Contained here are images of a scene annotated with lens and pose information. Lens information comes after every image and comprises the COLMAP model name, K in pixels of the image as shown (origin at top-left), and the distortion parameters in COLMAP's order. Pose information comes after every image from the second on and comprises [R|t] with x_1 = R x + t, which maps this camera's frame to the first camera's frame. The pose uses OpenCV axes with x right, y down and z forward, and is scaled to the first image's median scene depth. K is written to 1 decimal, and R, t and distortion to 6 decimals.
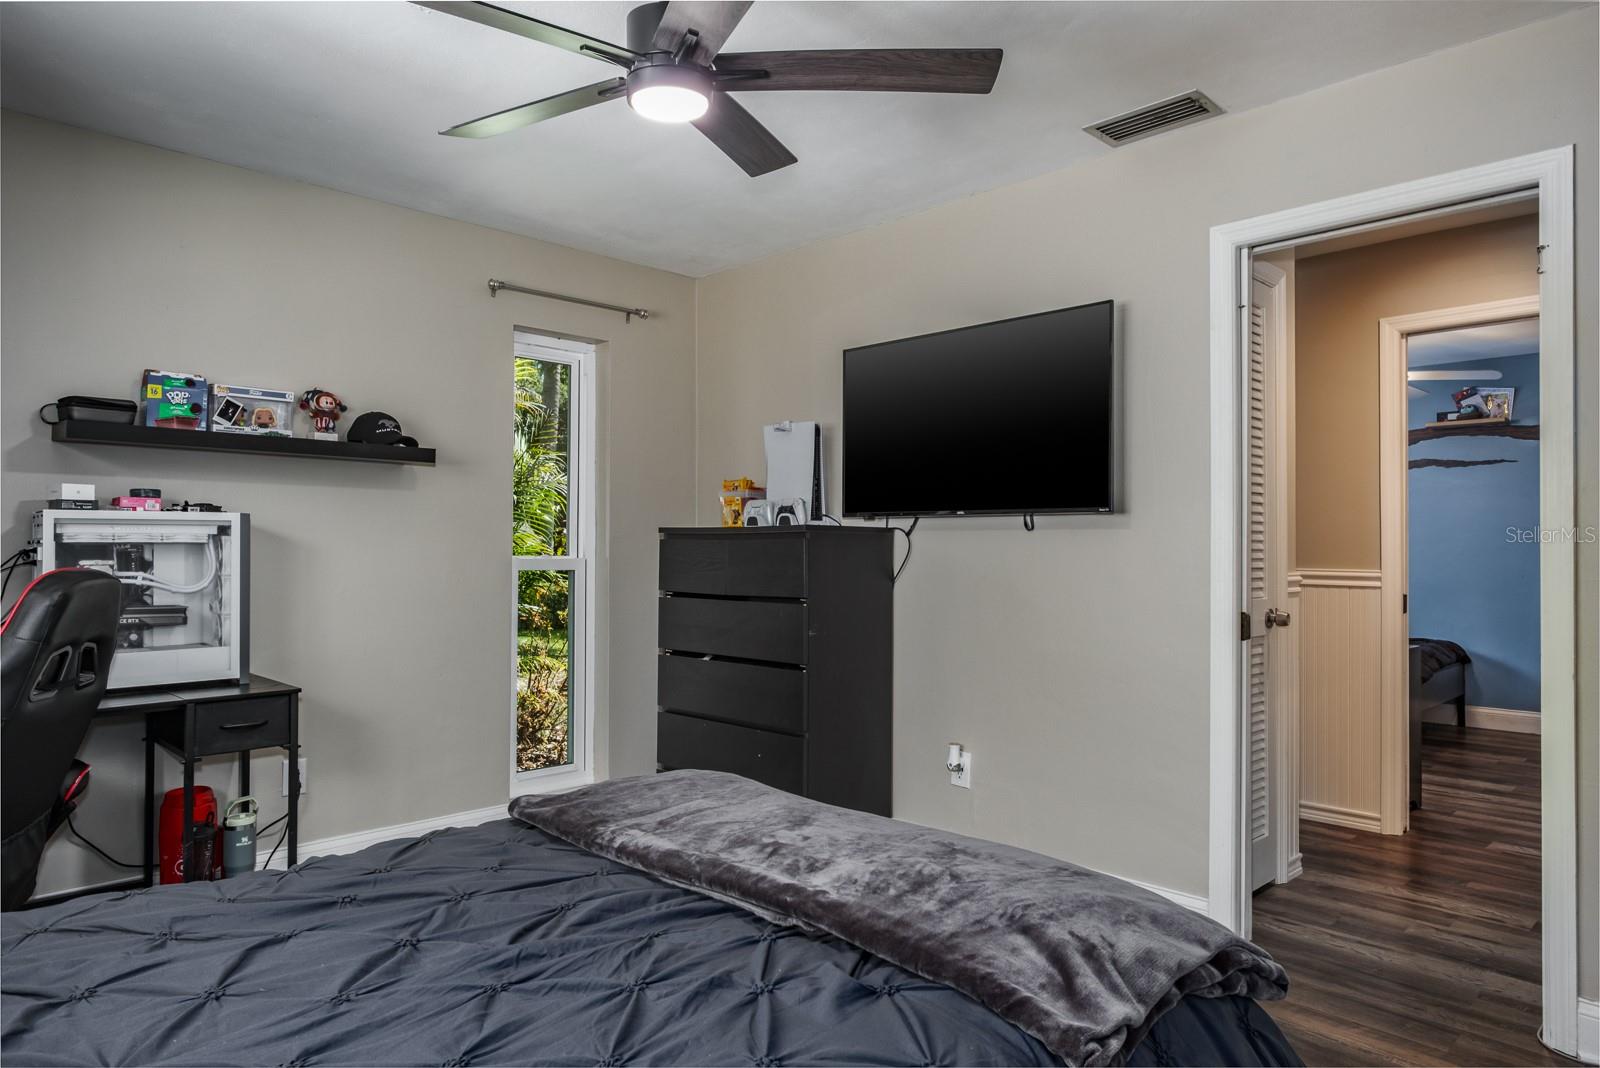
lens RADIAL K [[998.6, 0, 807.8], [0, 998.6, 529.8], [0, 0, 1]] dist [-0.001084, -0.000661]
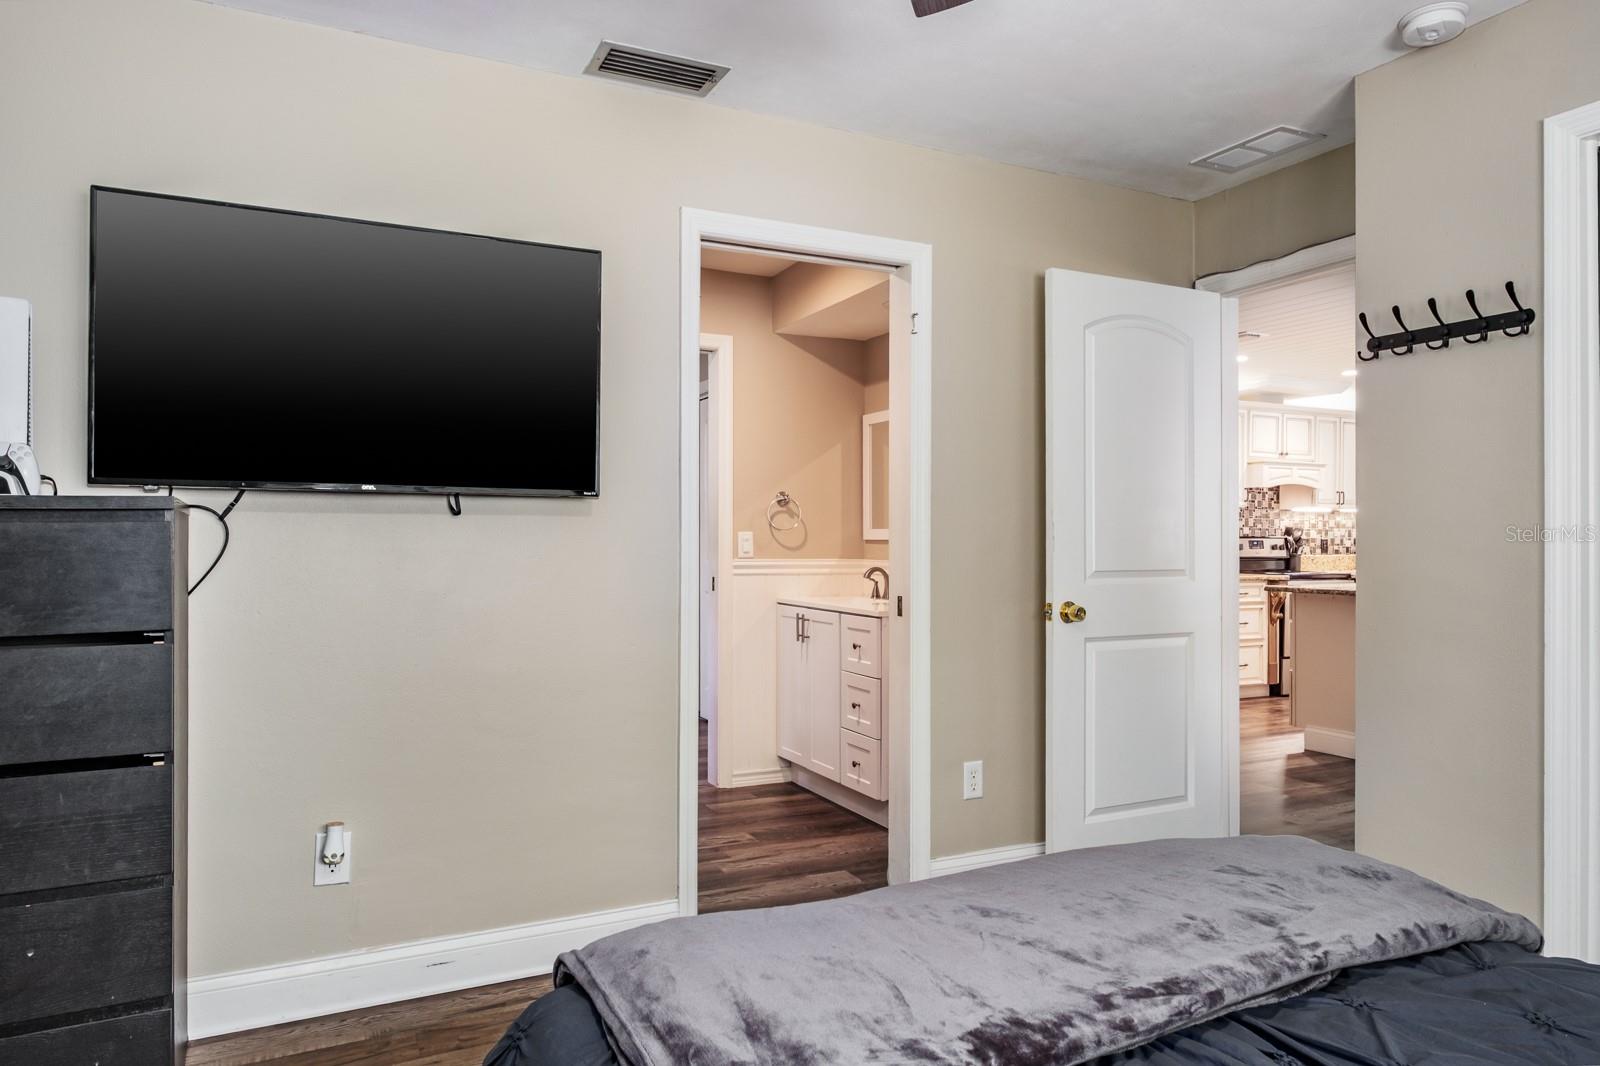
lens RADIAL K [[998.6, 0, 805.7], [0, 998.6, 532.1], [0, 0, 1]] dist [-0.001084, -0.000661]
pose [[0.327752, 0.001428, 0.944763, -0.459470], [-0.019037, 0.999806, 0.005093, 0.004460], [-0.944572, -0.019655, 0.327716, 0.548806]]
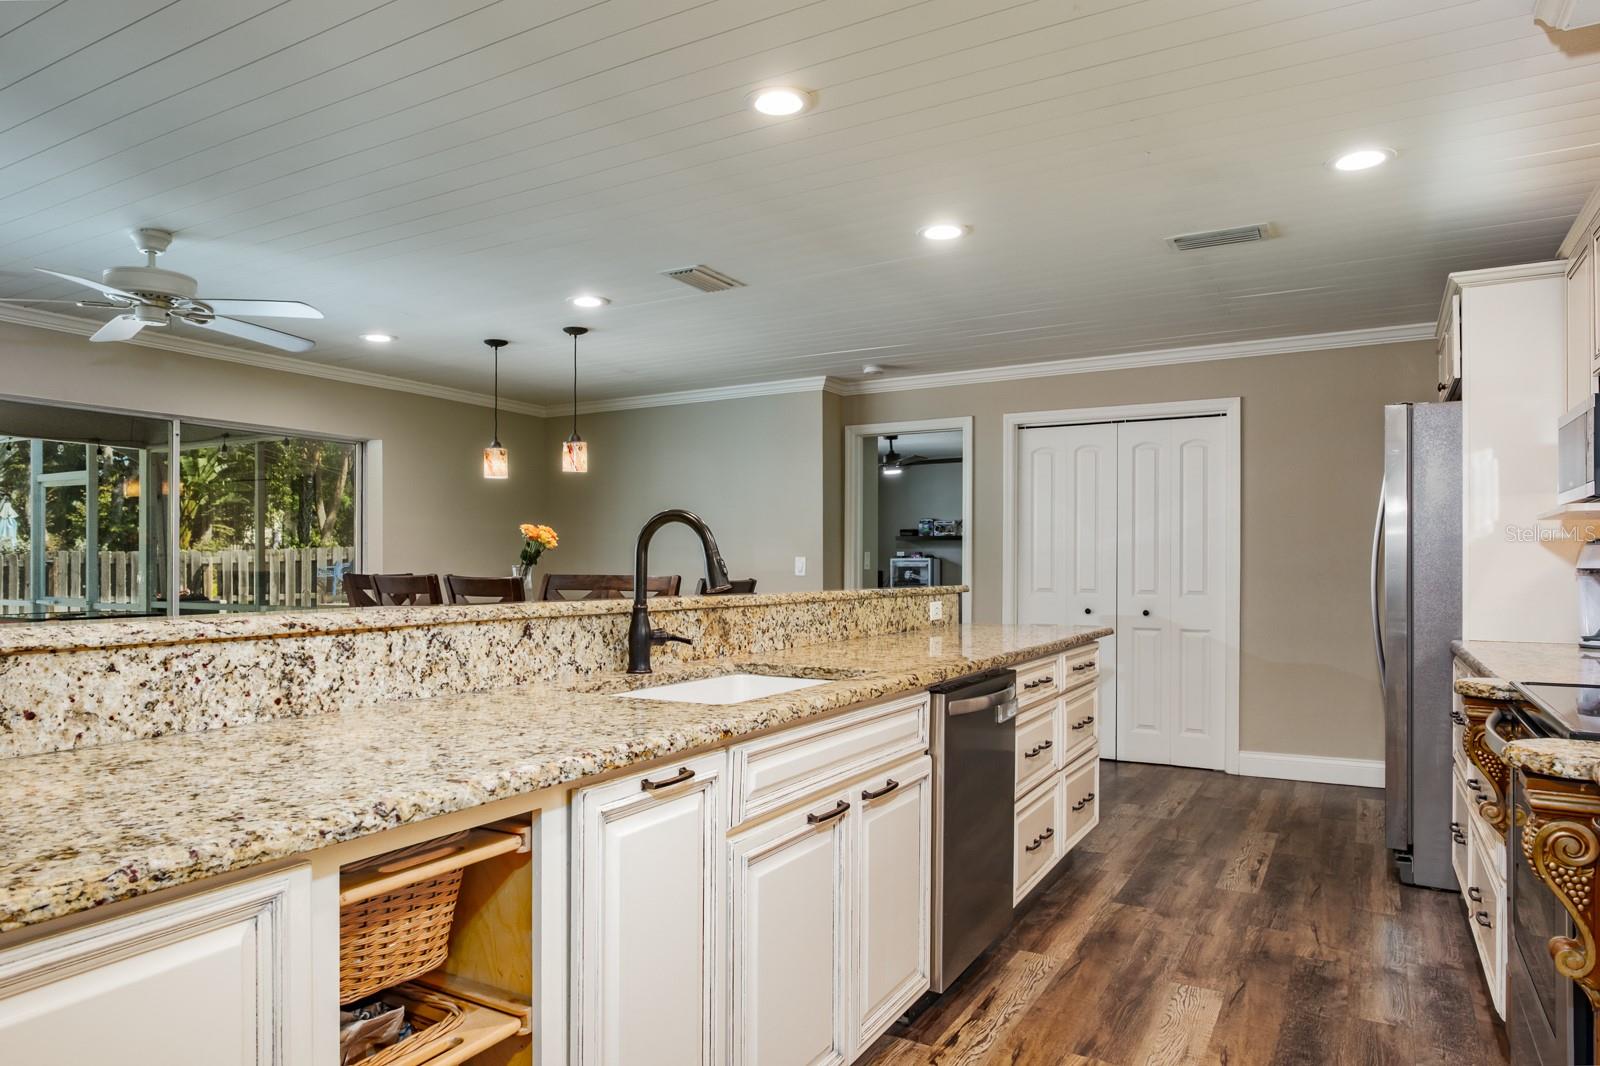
lens RADIAL K [[998.6, 0, 785.0], [0, 998.6, 586.2], [0, 0, 1]] dist [-0.001084, -0.000661]
pose [[0.246084, 0.013732, -0.969151, 2.510320], [0.018681, 0.999647, 0.018908, 0.005920], [0.969069, -0.022757, 0.245740, -0.344482]]
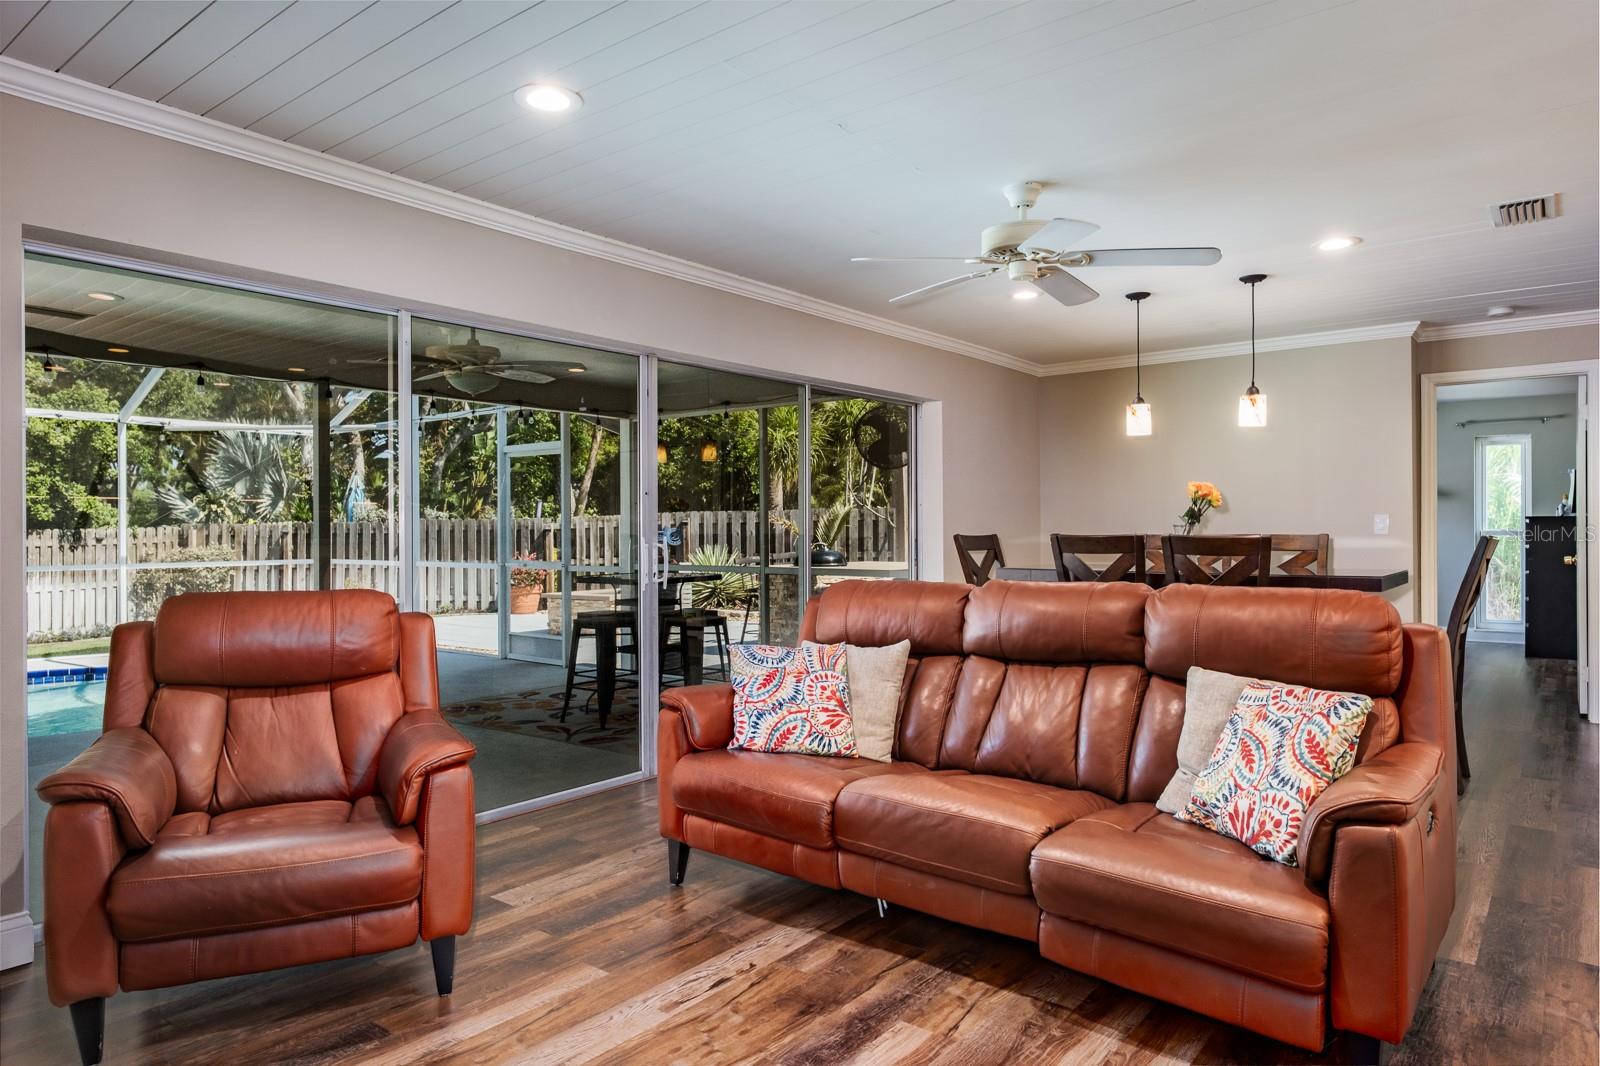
lens RADIAL K [[998.6, 0, 786.7], [0, 998.6, 531.9], [0, 0, 1]] dist [-0.001084, -0.000661]
pose [[0.106768, -0.006388, -0.994263, 2.318742], [0.023814, 0.999709, -0.003866, -0.001464], [0.993999, -0.023264, 0.106890, -1.129339]]
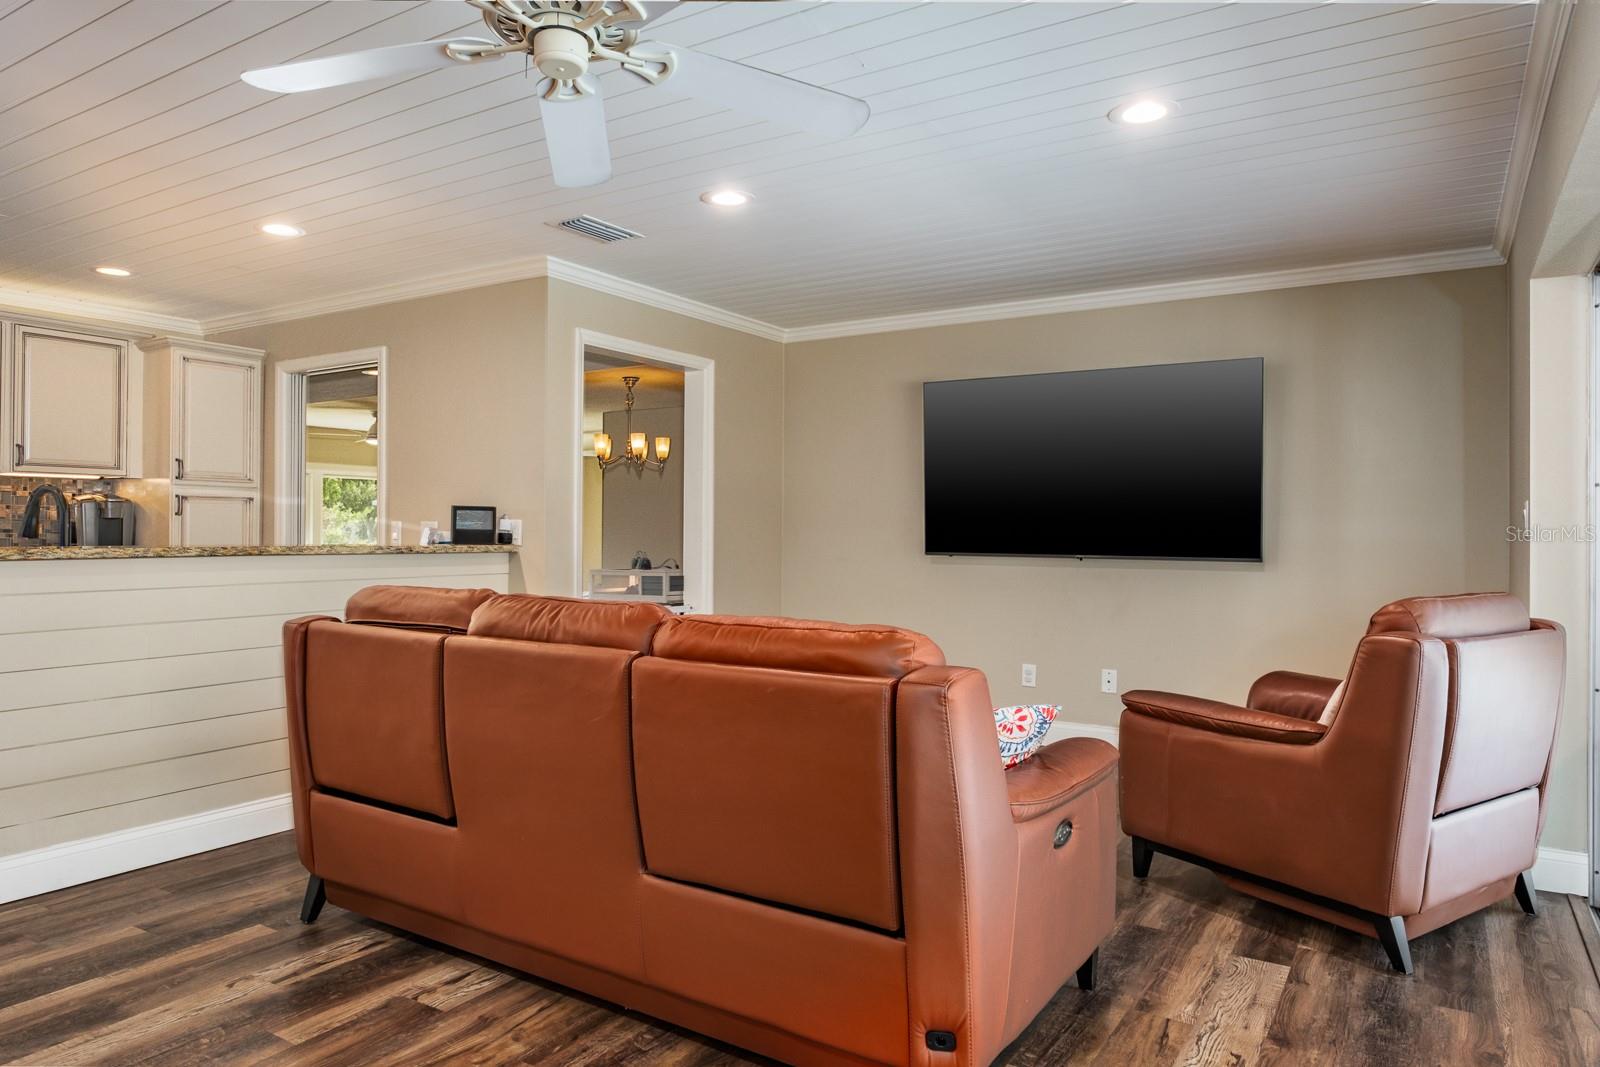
lens RADIAL K [[998.6, 0, 788.5], [0, 998.6, 517.2], [0, 0, 1]] dist [-0.001084, -0.000661]
pose [[-0.217846, 0.007952, 0.975951, 0.655348], [-0.026230, 0.999558, -0.014000, -0.005486], [-0.975631, -0.028649, -0.217541, -0.741611]]
